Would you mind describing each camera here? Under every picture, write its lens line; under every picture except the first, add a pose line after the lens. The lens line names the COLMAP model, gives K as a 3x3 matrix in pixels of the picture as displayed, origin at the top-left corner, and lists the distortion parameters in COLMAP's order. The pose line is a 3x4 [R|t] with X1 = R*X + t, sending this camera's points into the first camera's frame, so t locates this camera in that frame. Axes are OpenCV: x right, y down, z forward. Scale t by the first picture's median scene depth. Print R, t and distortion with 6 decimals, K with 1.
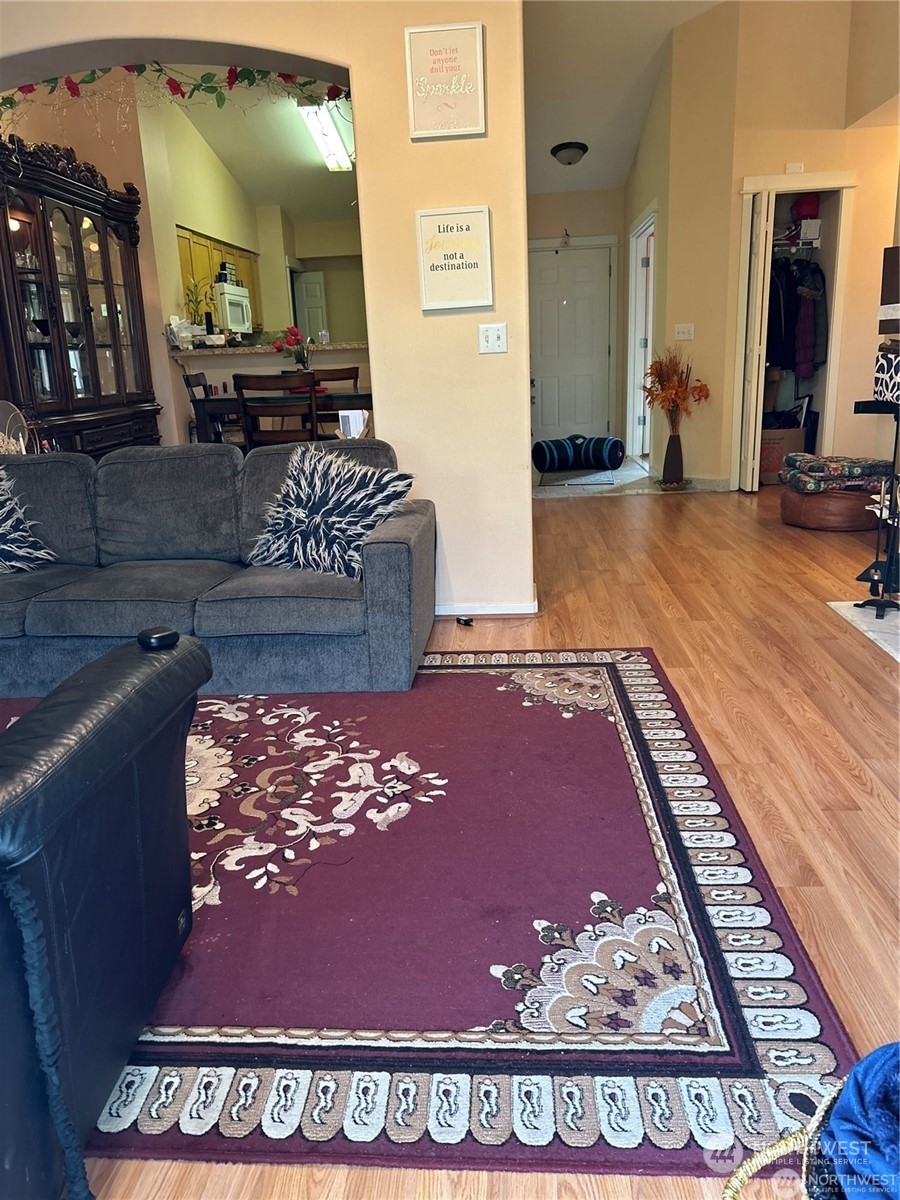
lens RADIAL K [[904.3, 0, 446.2], [0, 904.3, 606.8], [0, 0, 1]] dist [0.063694, -0.074061]
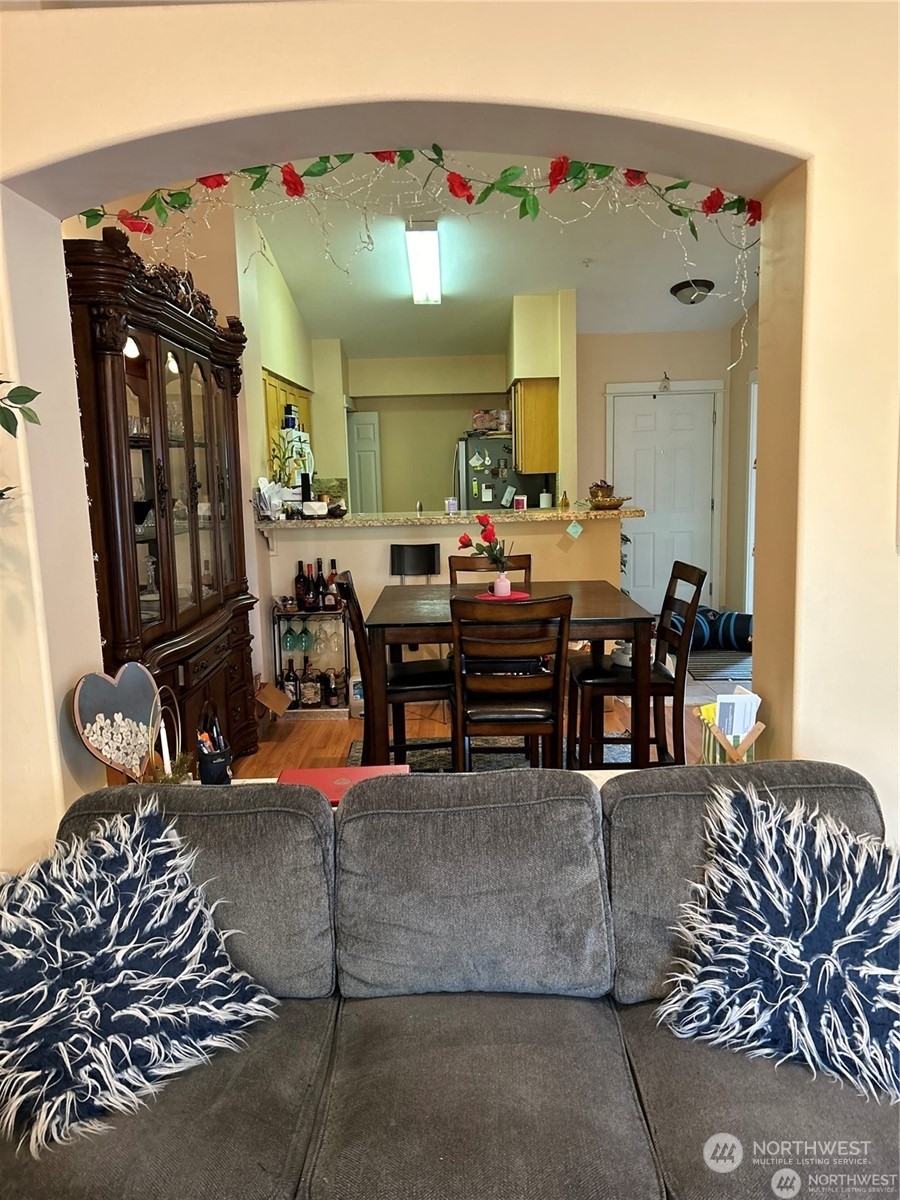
lens RADIAL K [[910.2, 0, 443.3], [0, 910.2, 601.0], [0, 0, 1]] dist [0.063891, -0.059485]
pose [[0.997980, 0.005733, 0.063274, -0.387991], [0.002382, 0.991844, -0.127437, -0.230780], [-0.063489, 0.127330, 0.989826, 0.464702]]
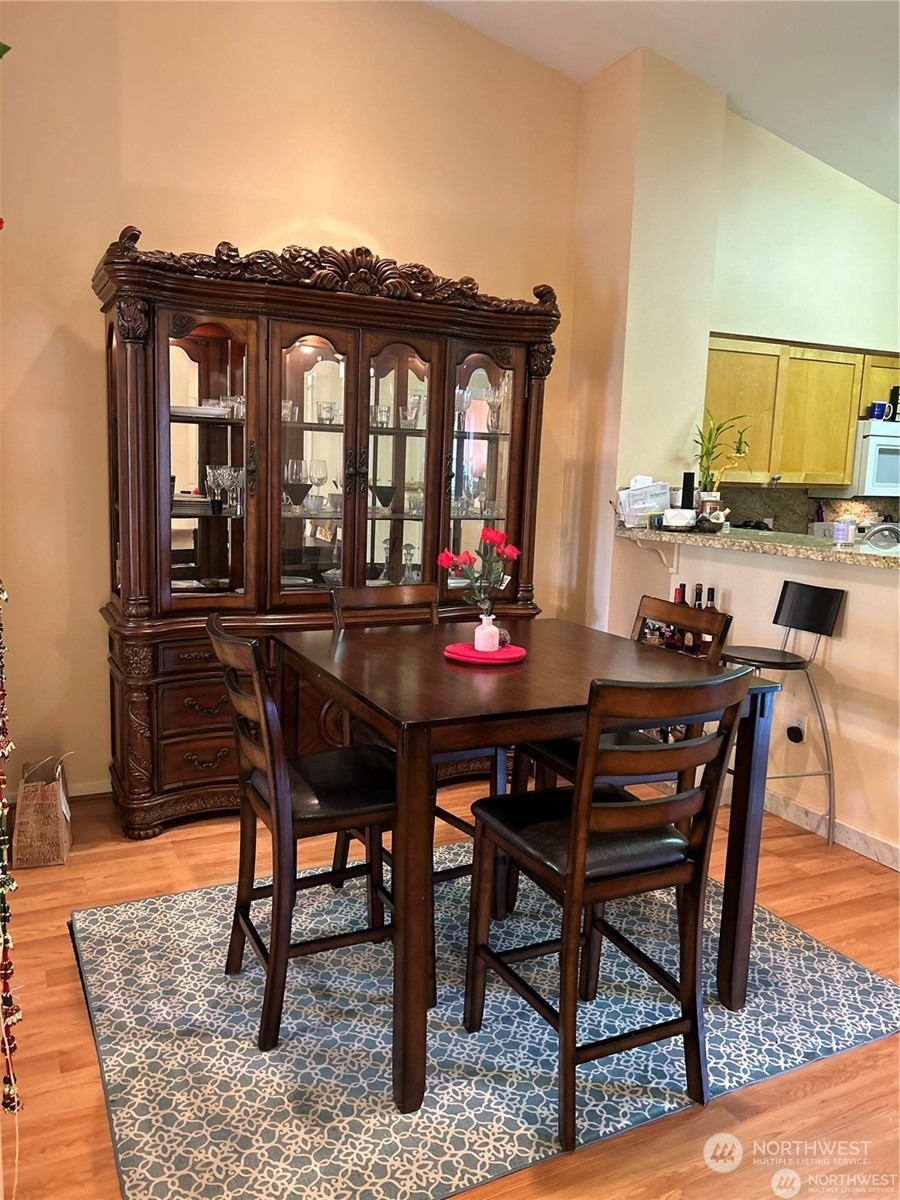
lens RADIAL K [[910.2, 0, 443.3], [0, 910.2, 601.0], [0, 0, 1]] dist [0.063891, -0.059485]
pose [[0.501139, 0.175648, -0.847353, 0.385666], [-0.277932, 0.959977, 0.034620, -0.437801], [0.819520, 0.218158, 0.529900, 1.132843]]
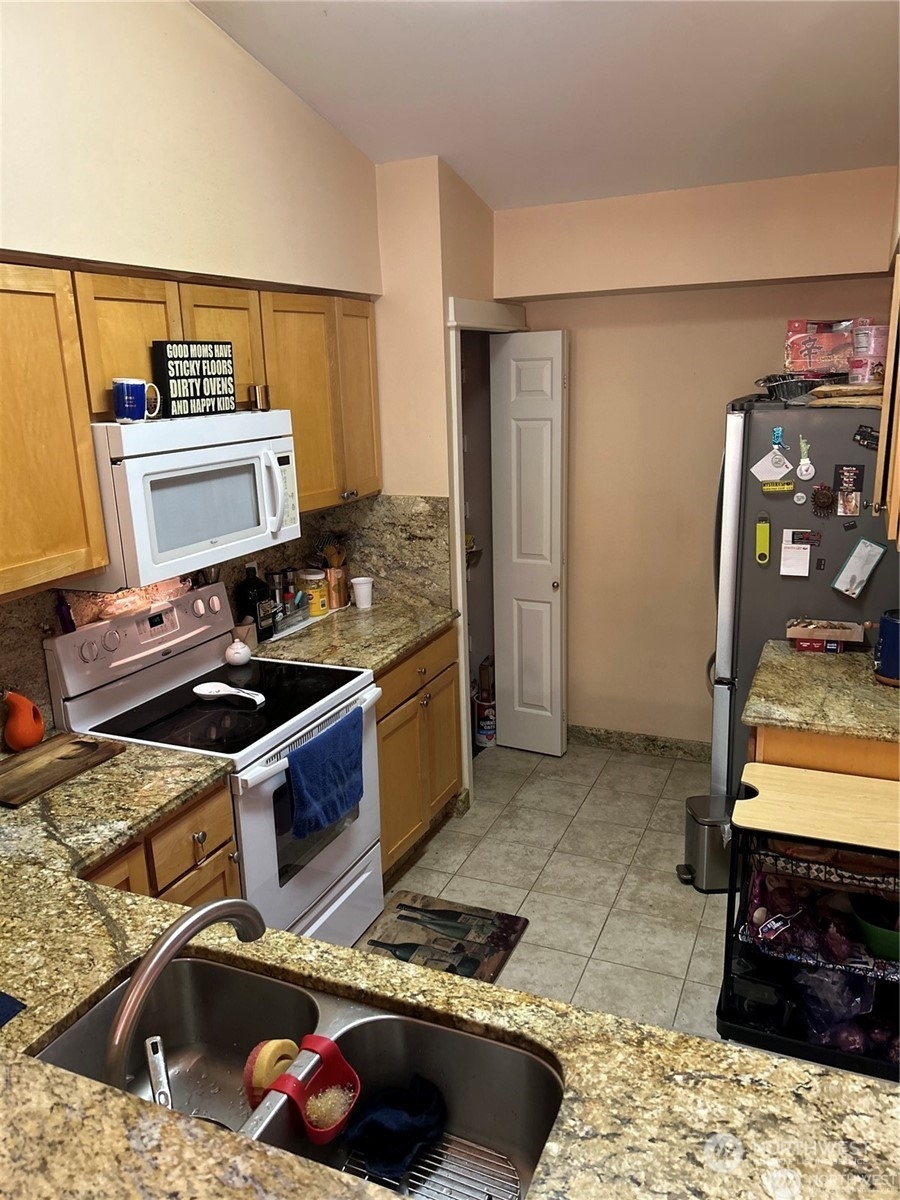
lens RADIAL K [[904.3, 0, 446.2], [0, 904.3, 606.8], [0, 0, 1]] dist [0.063694, -0.074061]
pose [[0.943310, 0.095553, -0.317860, -0.148010], [-0.095997, 0.995279, 0.014305, -0.766910], [0.317726, 0.017020, 0.948030, 1.894228]]
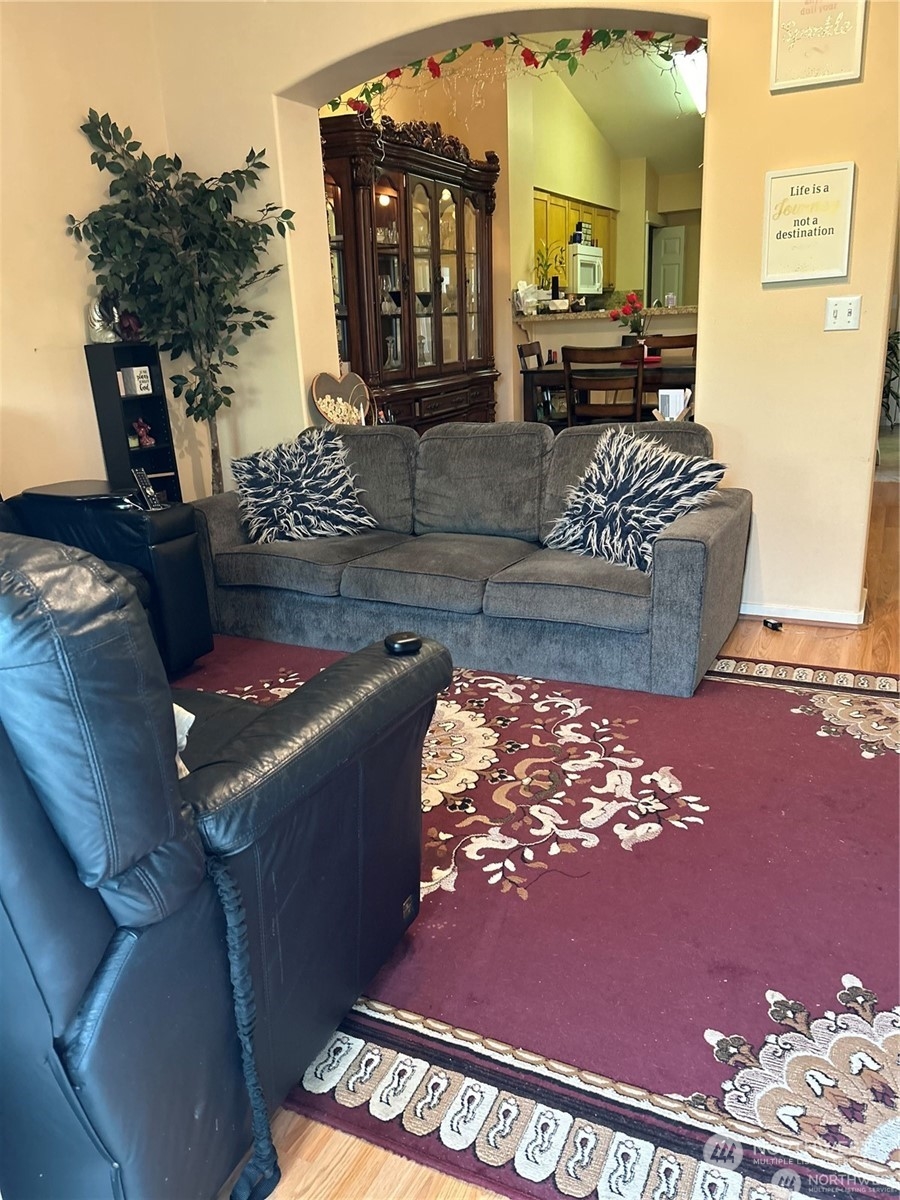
lens RADIAL K [[905.2, 0, 444.1], [0, 905.2, 609.6], [0, 0, 1]] dist [0.065374, -0.069012]
pose [[0.928883, 0.112491, -0.352876, 0.041871], [-0.093945, 0.993162, 0.069312, -0.037024], [0.358260, -0.031232, 0.933099, 0.021035]]
